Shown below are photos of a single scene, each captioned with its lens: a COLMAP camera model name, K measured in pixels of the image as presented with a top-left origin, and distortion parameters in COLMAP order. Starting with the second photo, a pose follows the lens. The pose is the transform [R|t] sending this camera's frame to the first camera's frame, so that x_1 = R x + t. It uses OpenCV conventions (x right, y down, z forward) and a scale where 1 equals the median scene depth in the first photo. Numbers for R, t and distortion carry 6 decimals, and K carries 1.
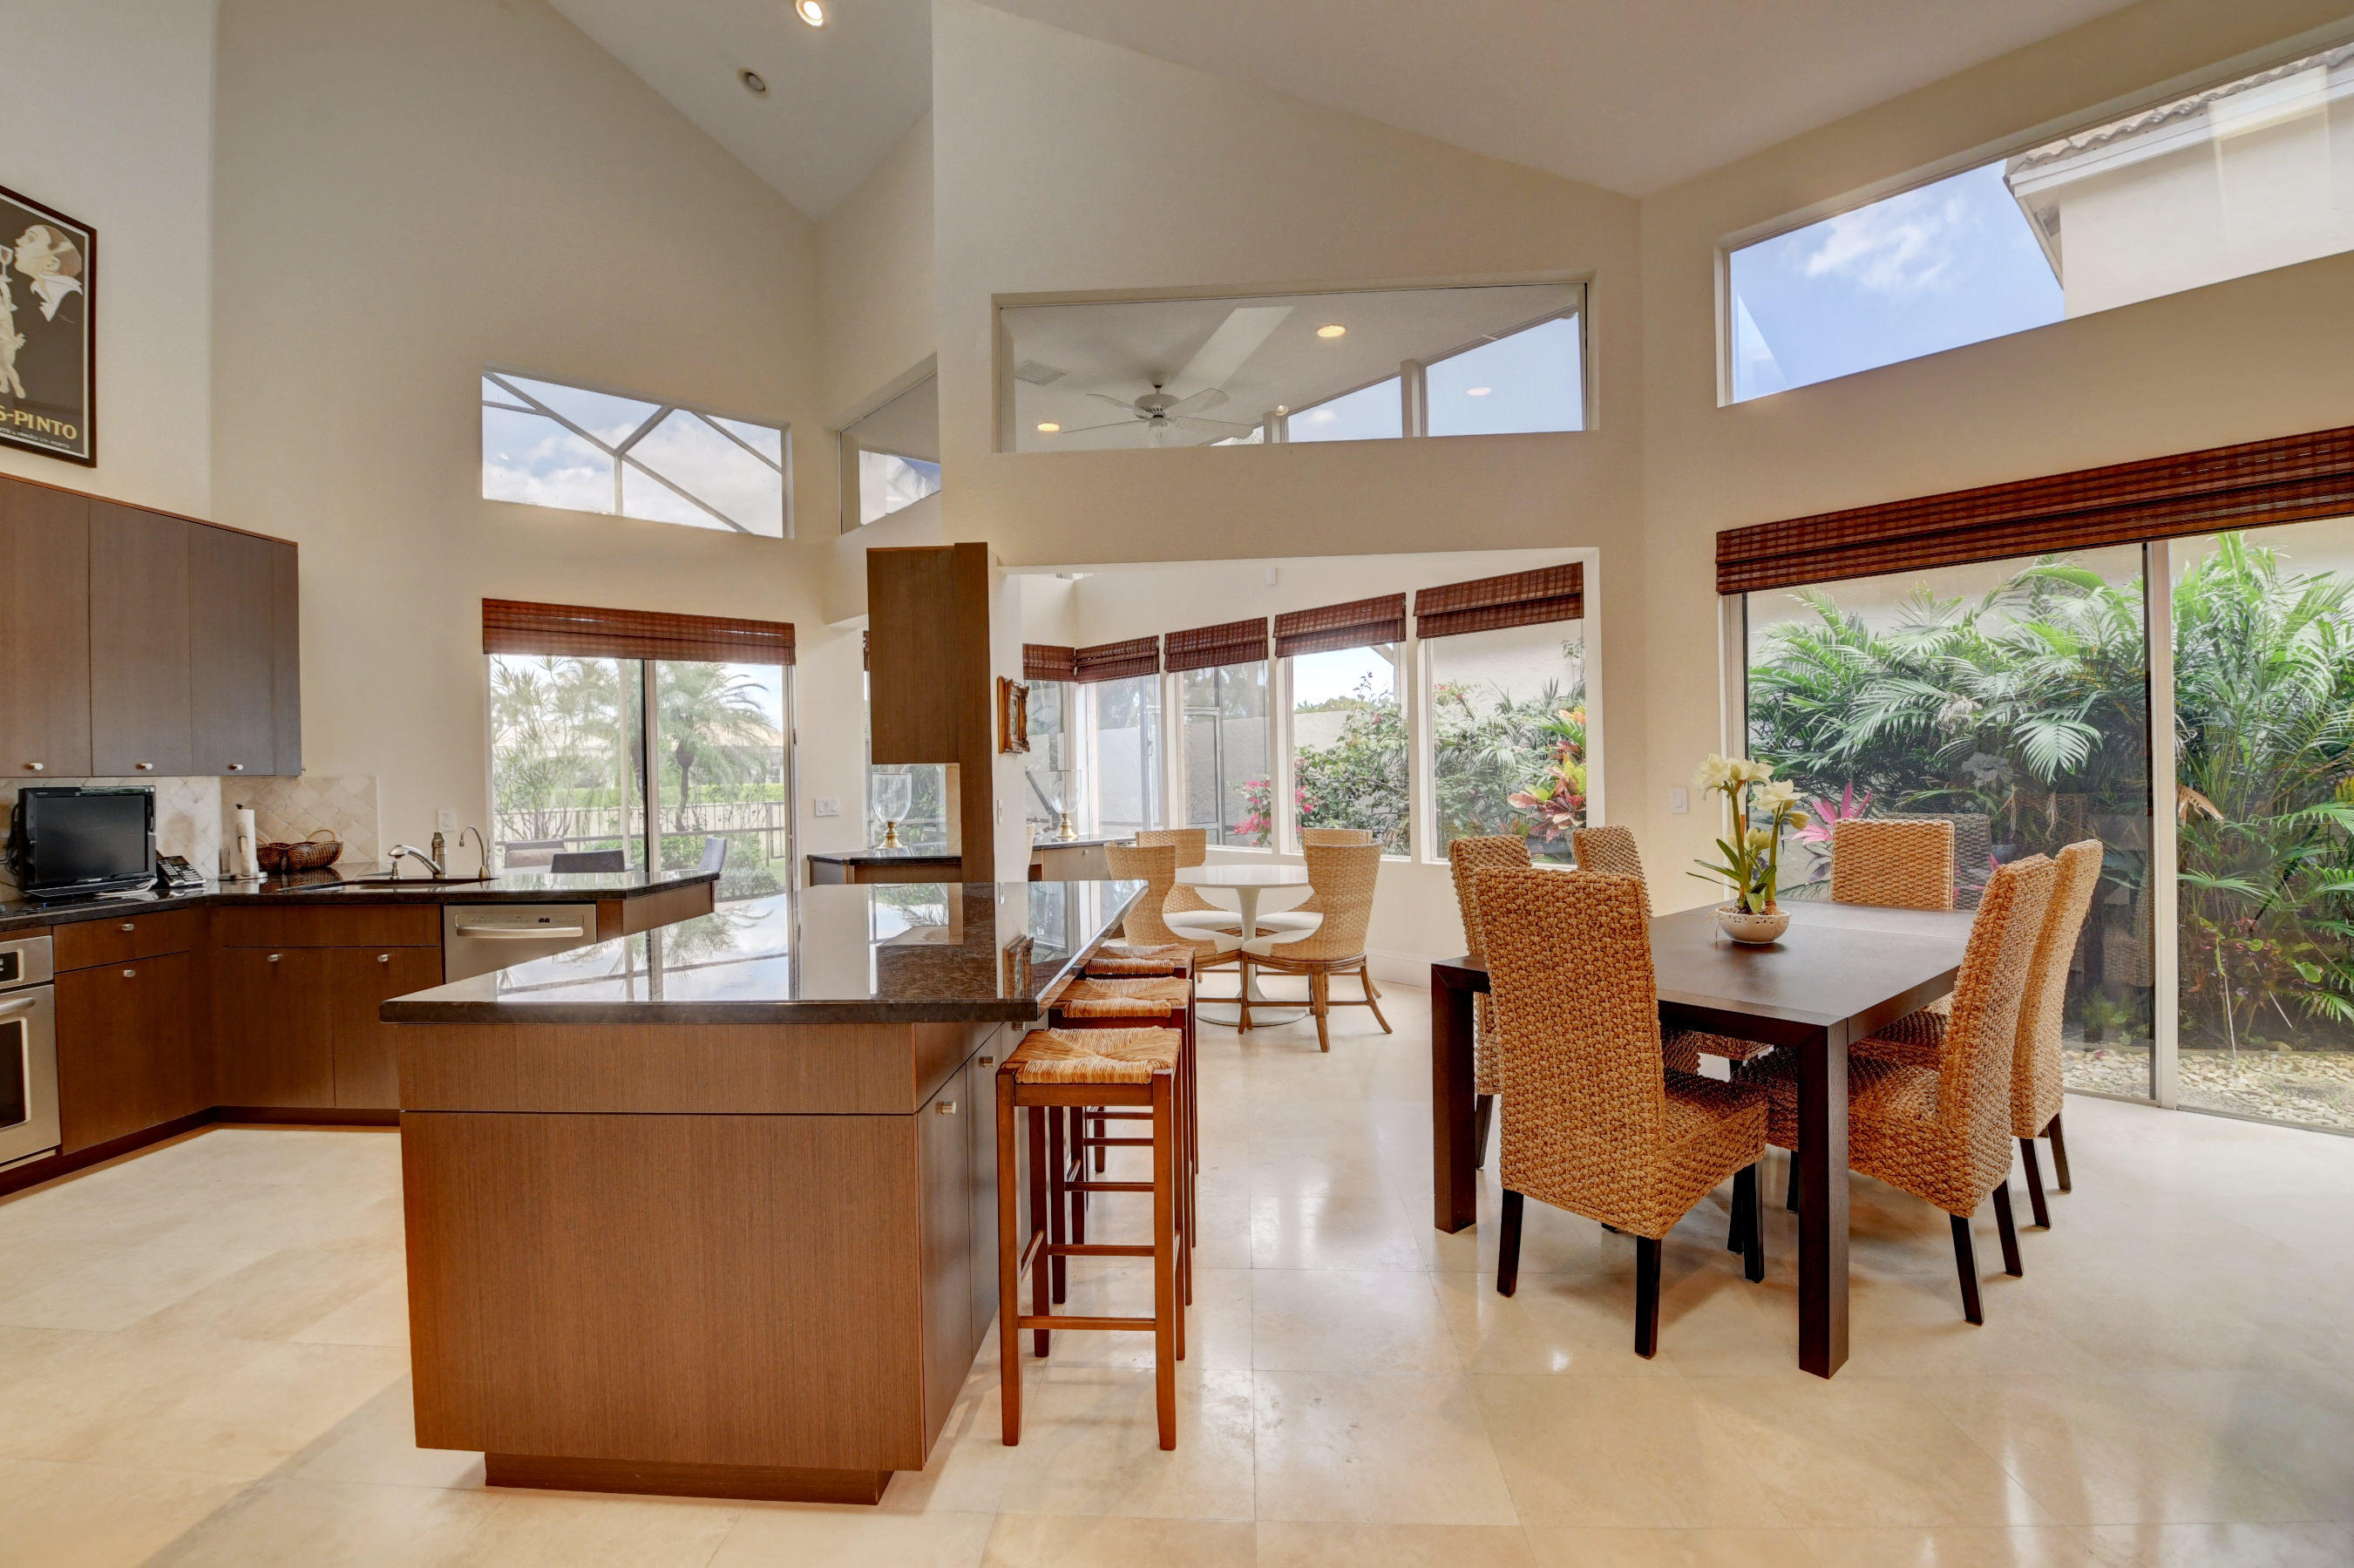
lens RADIAL K [[1068.7, 0, 1164.7], [0, 1068.7, 772.1], [0, 0, 1]] dist [-0.021342, -0.000276]
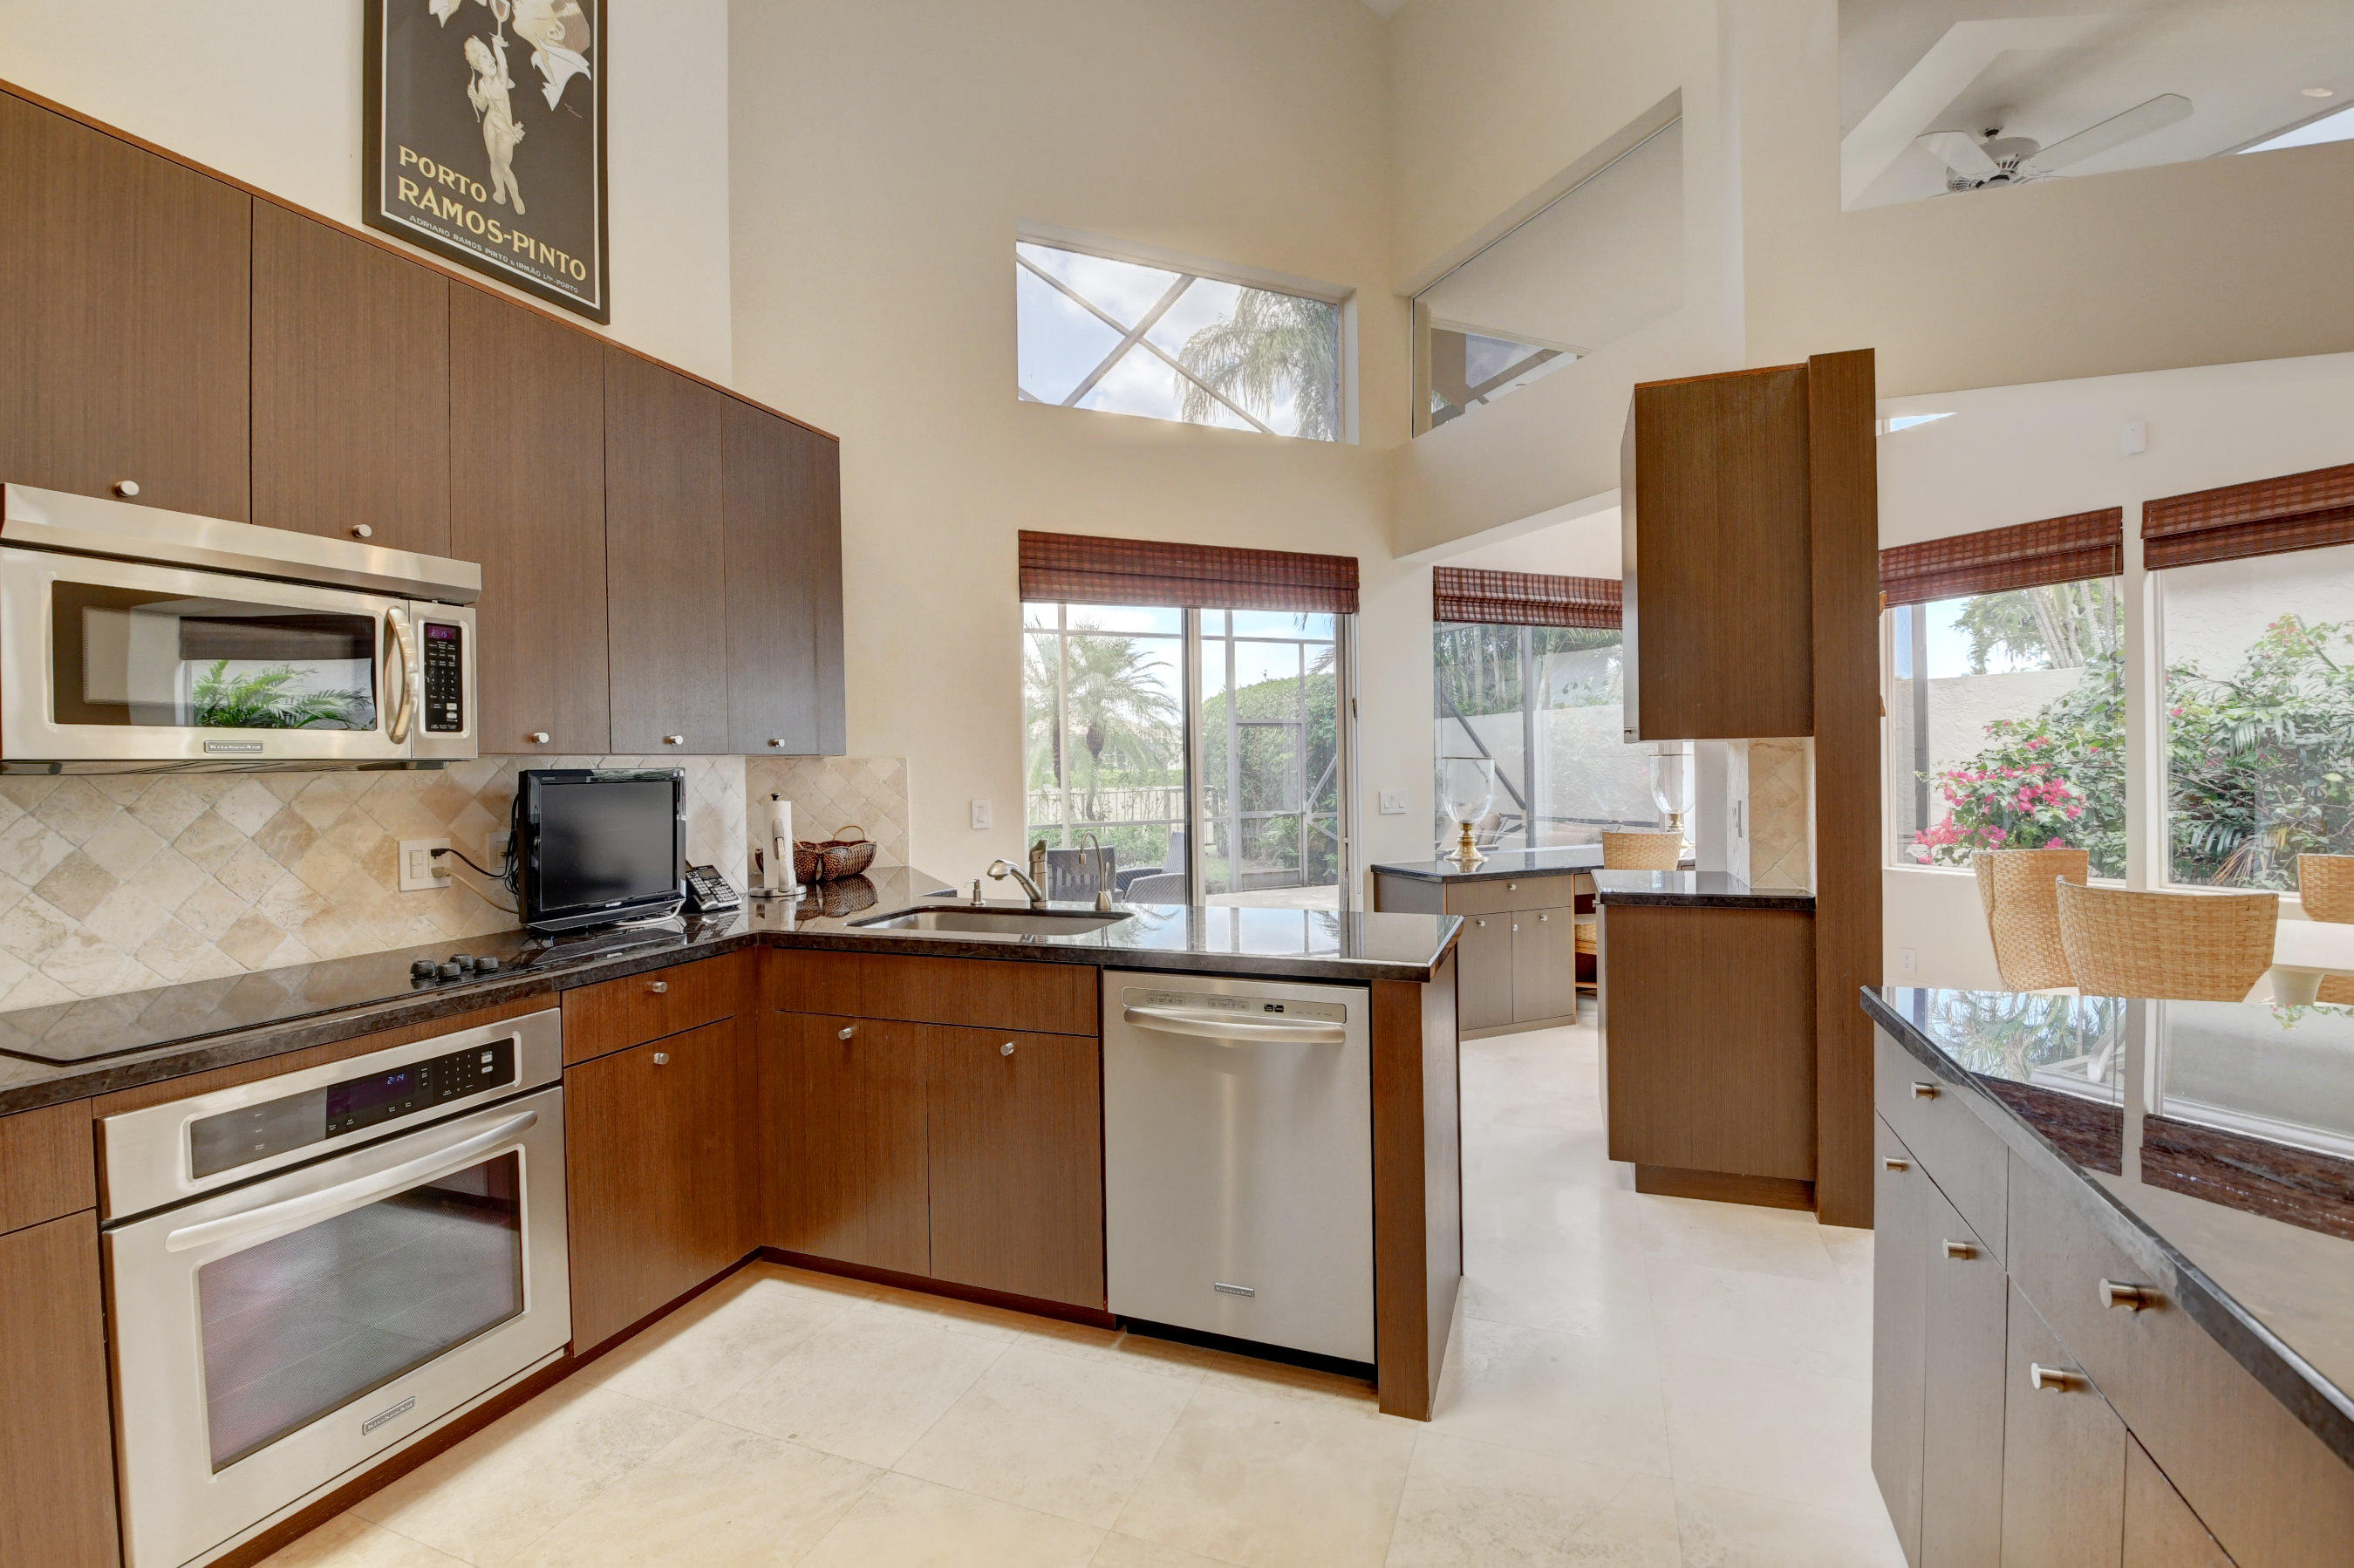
lens RADIAL K [[1051.3, 0, 1187.4], [0, 1051.3, 771.9], [0, 0, 1]] dist [0.014376, -0.025790]
pose [[0.958896, 0.002964, -0.283742, -0.406073], [0.000069, 0.999943, 0.010682, 0.007477], [0.283757, -0.010262, 0.958841, 0.385824]]
